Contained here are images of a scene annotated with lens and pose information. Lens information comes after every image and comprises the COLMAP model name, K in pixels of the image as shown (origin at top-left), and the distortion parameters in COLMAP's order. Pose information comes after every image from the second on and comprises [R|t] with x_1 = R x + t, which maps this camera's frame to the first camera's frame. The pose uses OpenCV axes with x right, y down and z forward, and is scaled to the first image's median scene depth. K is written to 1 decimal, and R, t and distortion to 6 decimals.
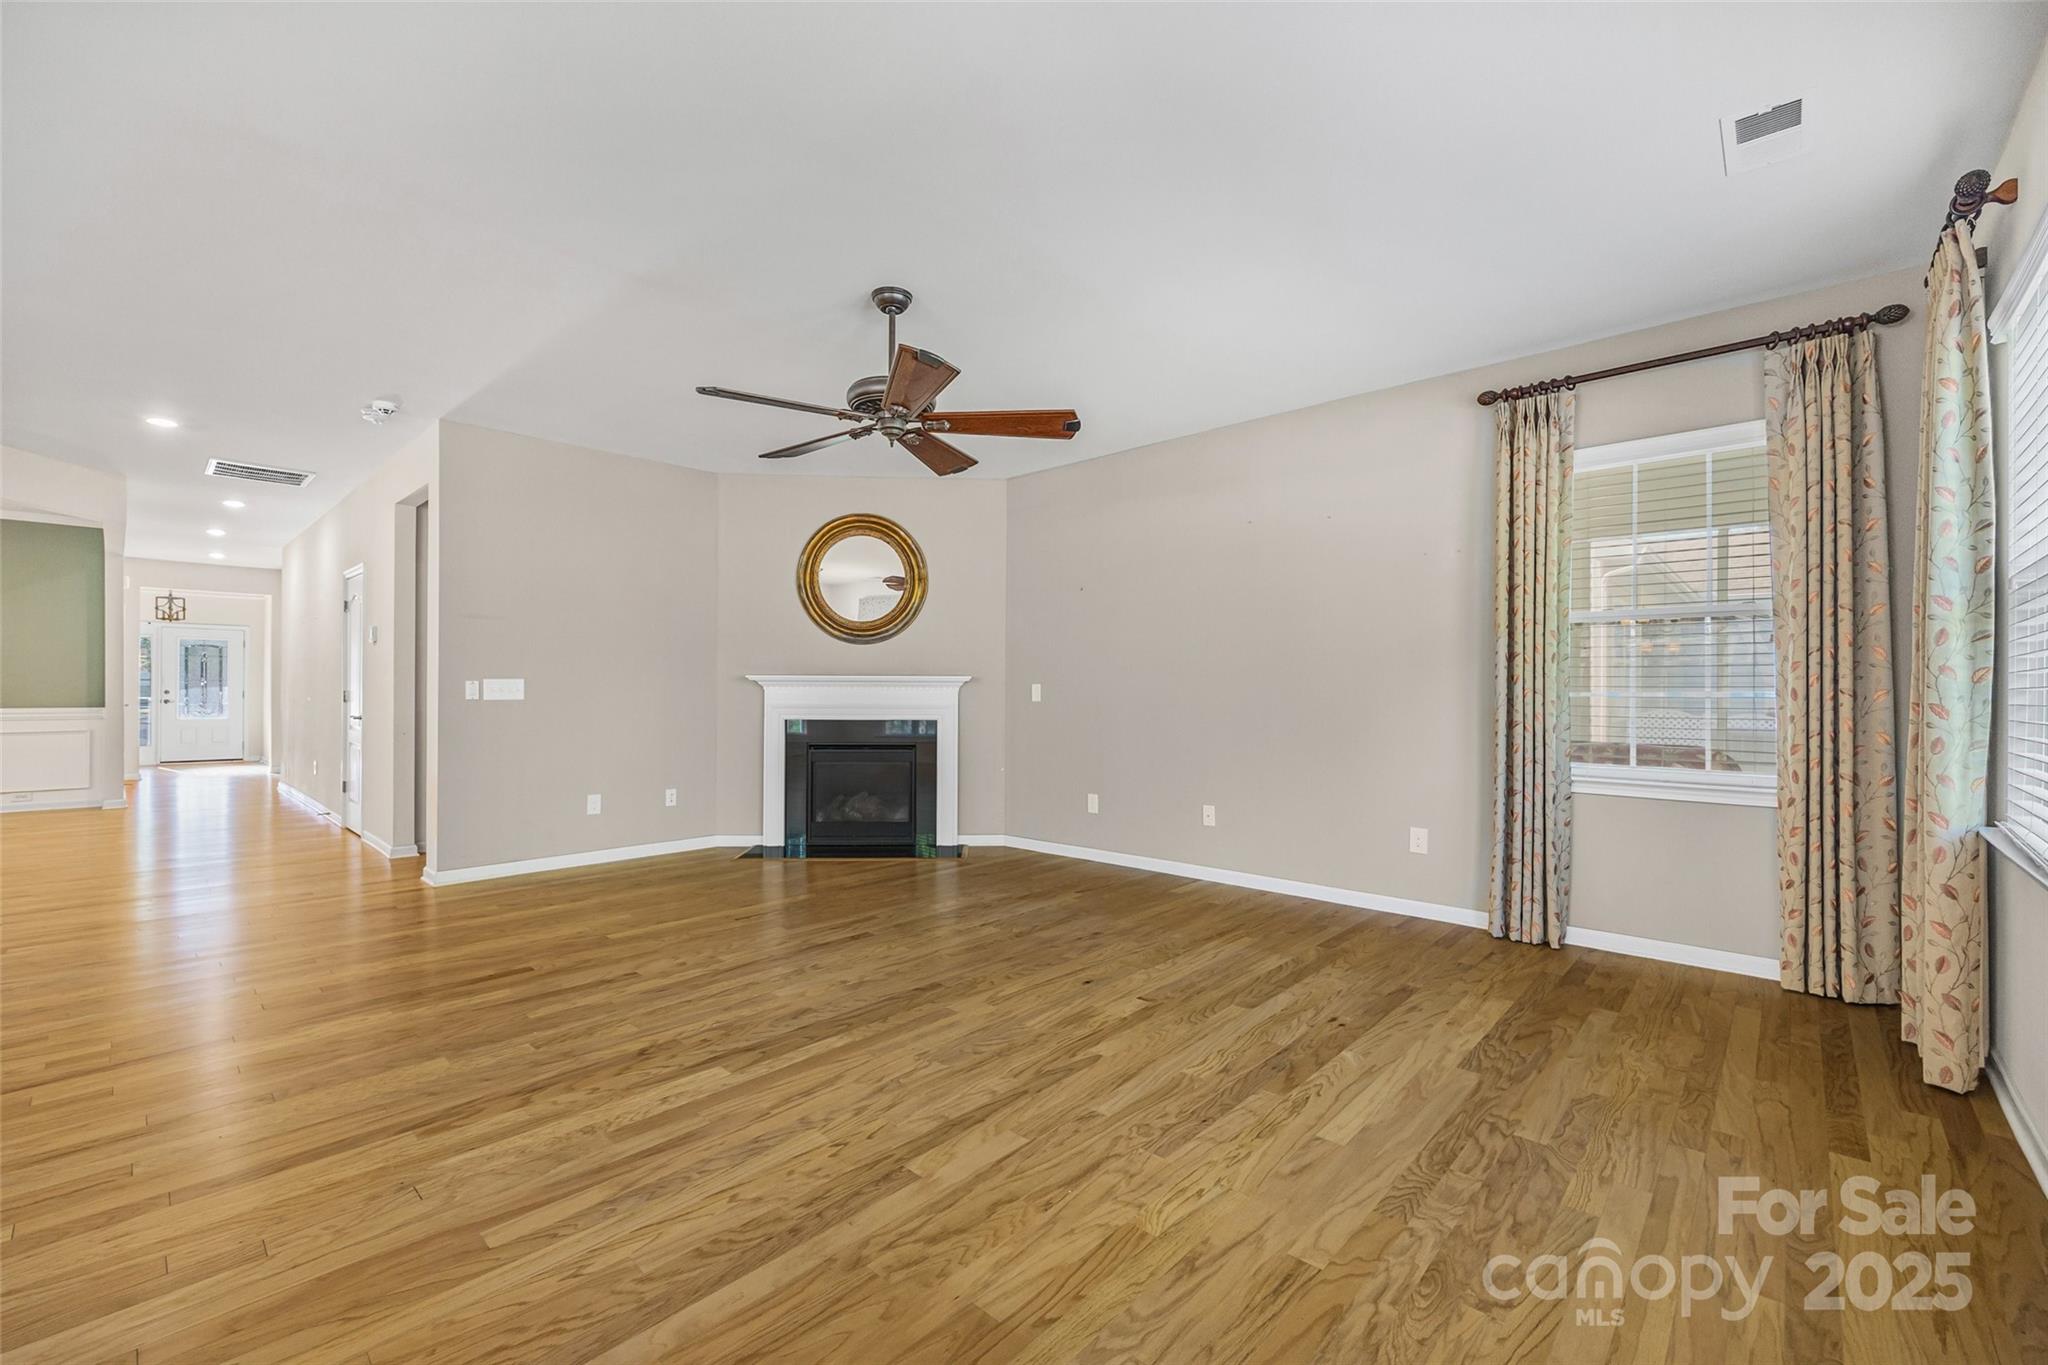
lens RADIAL K [[836.2, 0, 1022.5], [0, 836.2, 687.5], [0, 0, 1]] dist [-0.000232, 0.000084]
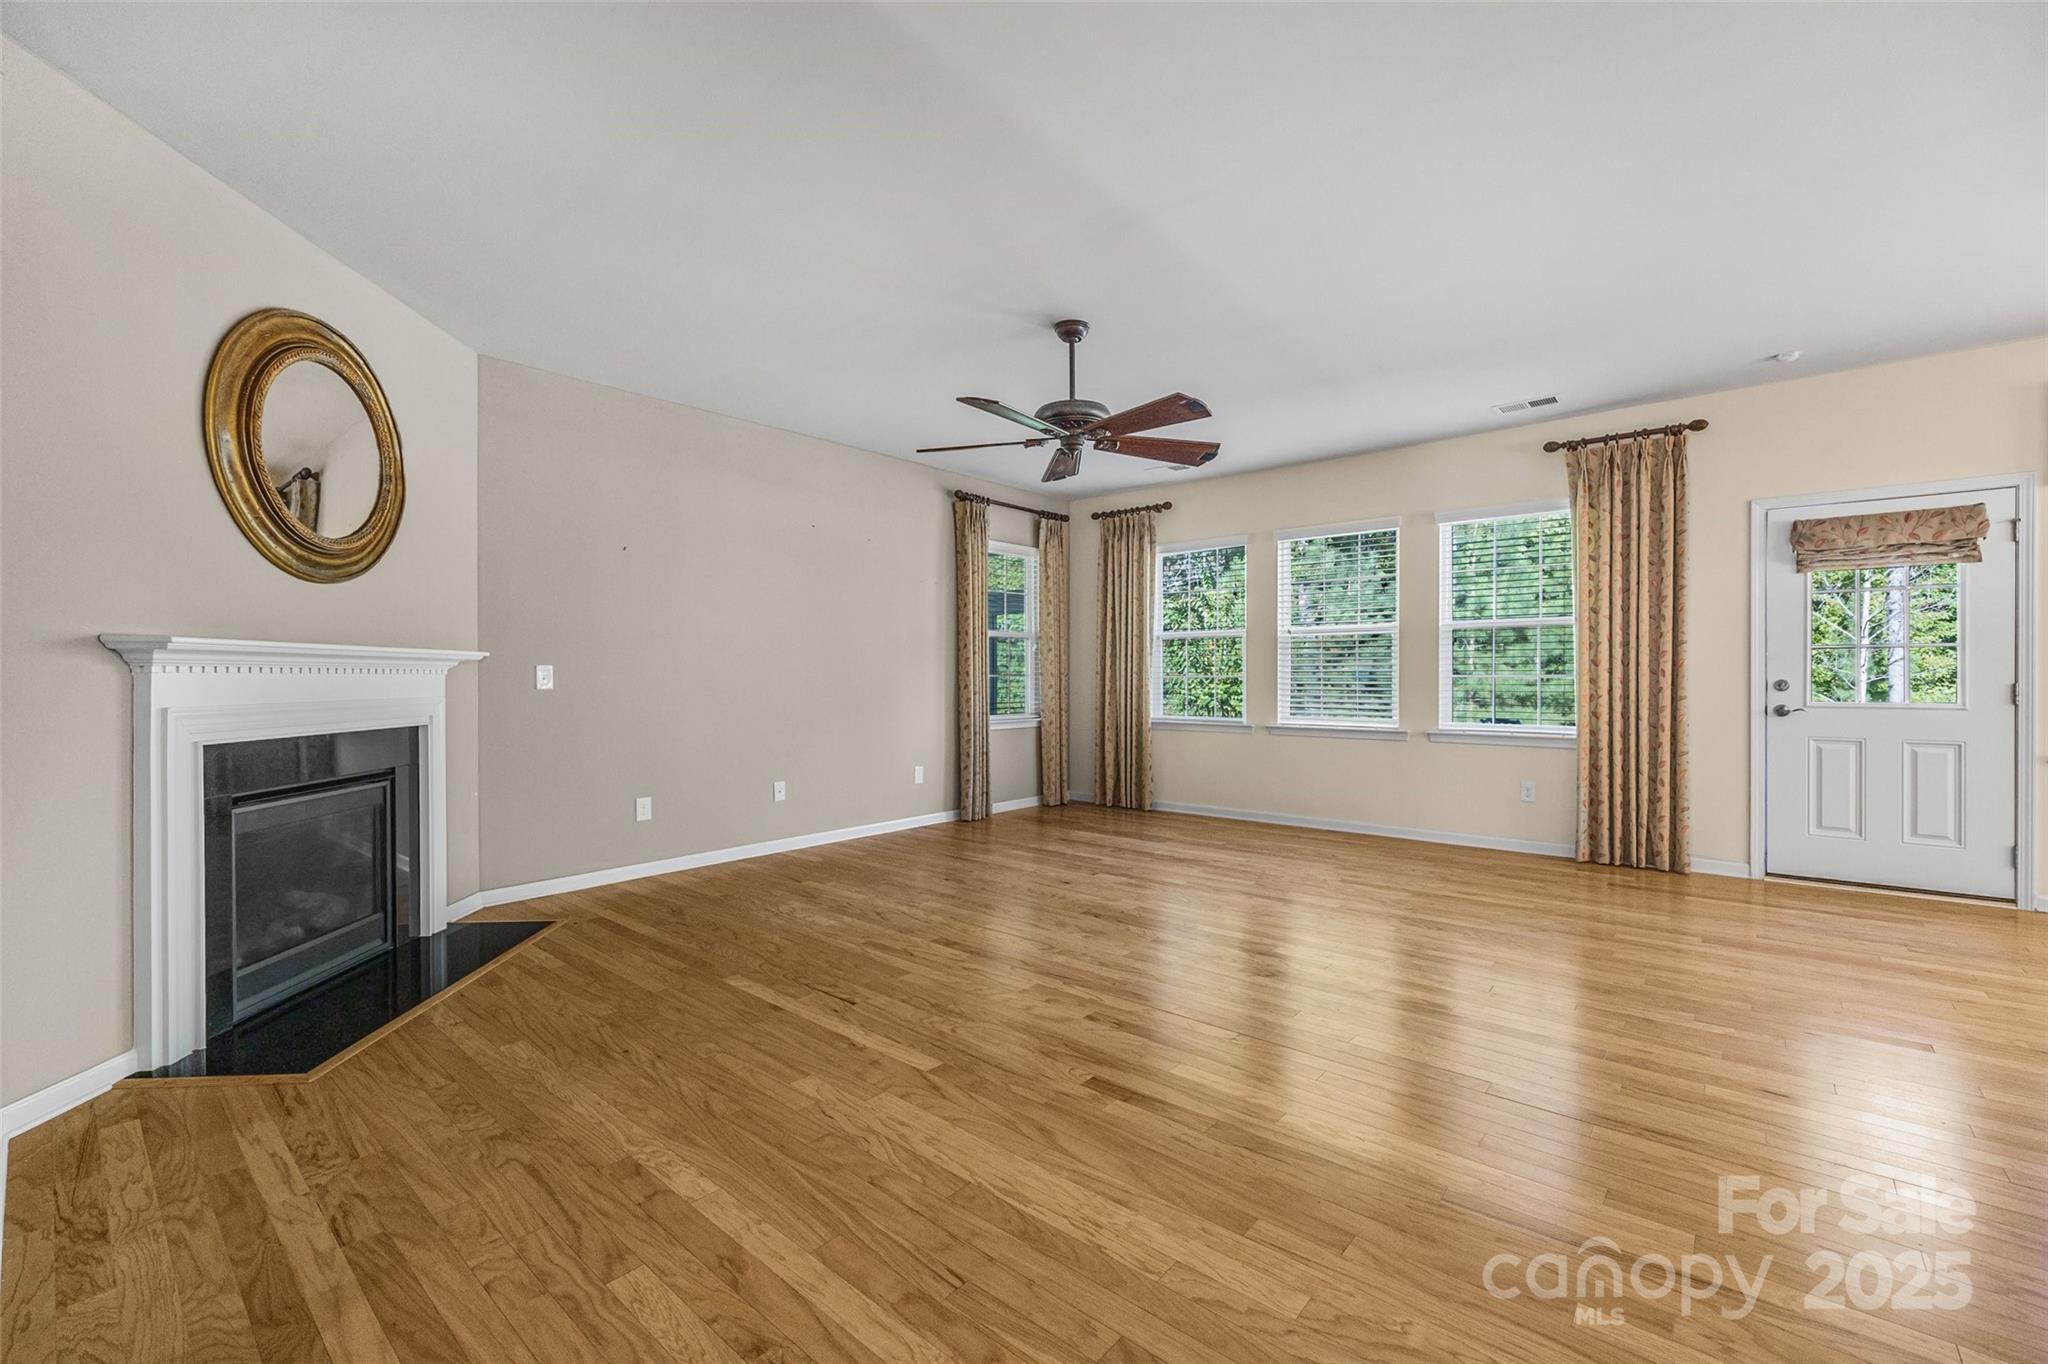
lens RADIAL K [[842.2, 0, 1019.8], [0, 842.2, 676.9], [0, 0, 1]] dist [0.000046, -0.000006]
pose [[-0.027849, -0.006050, 0.999594, -1.161969], [-0.001143, 0.999981, 0.006021, 0.001605], [-0.999611, -0.000975, -0.027856, 0.982593]]
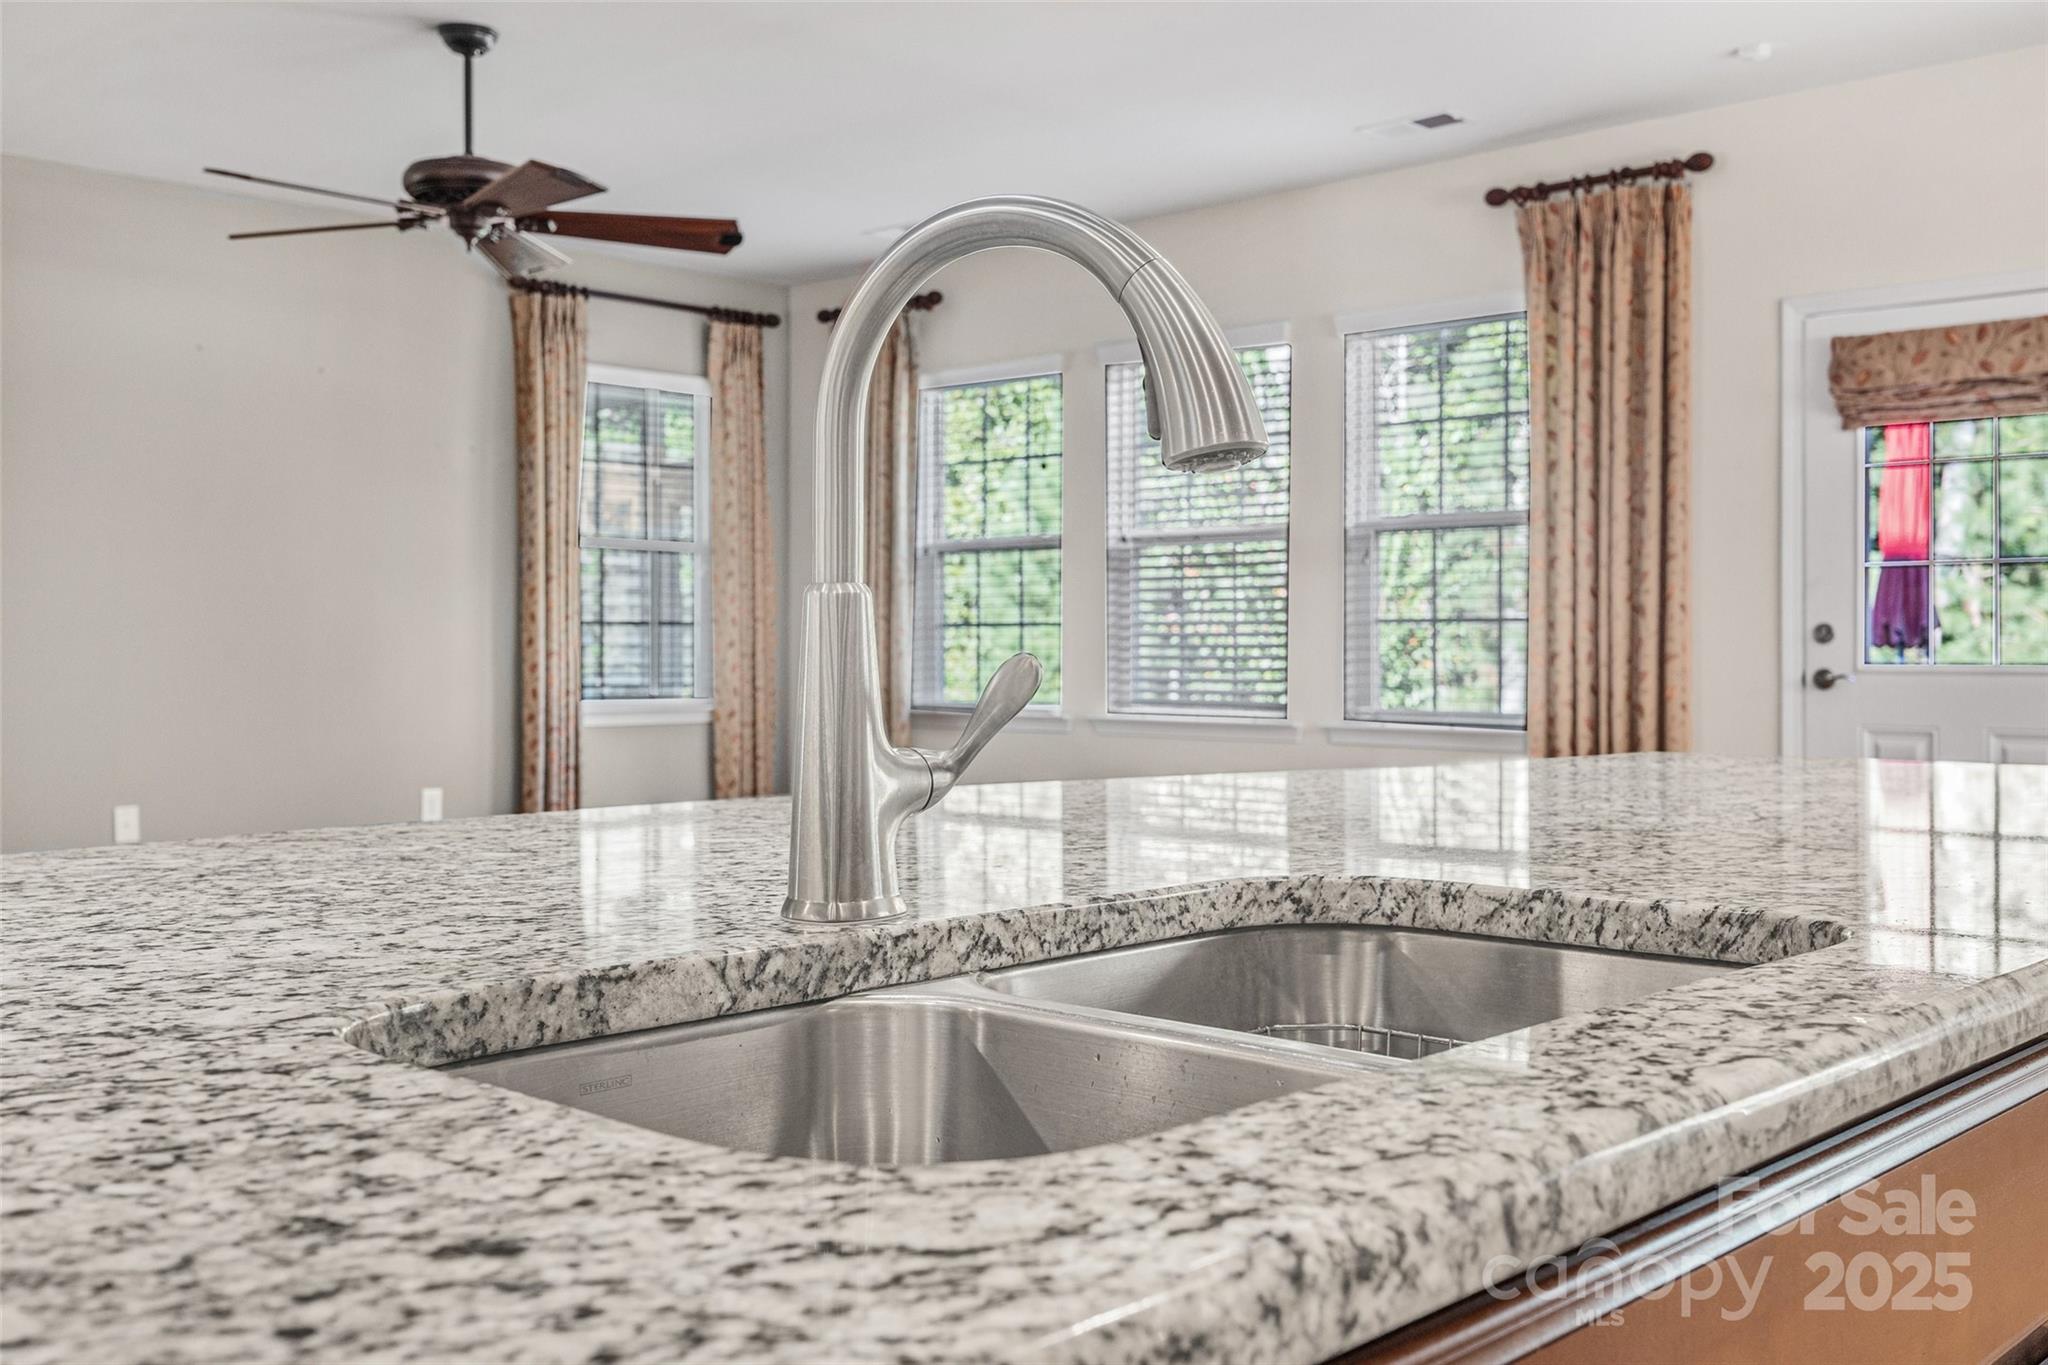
lens RADIAL K [[1931.4, 0, 1024.0], [0, 1931.4, 682.5], [0, 0, 1]] dist [0.007793, 0.008518]
pose [[0.018268, -0.026727, 0.999476, -1.546933], [-0.001143, 0.999641, 0.026753, 0.018698], [-0.999832, -0.001631, 0.018231, 0.460050]]
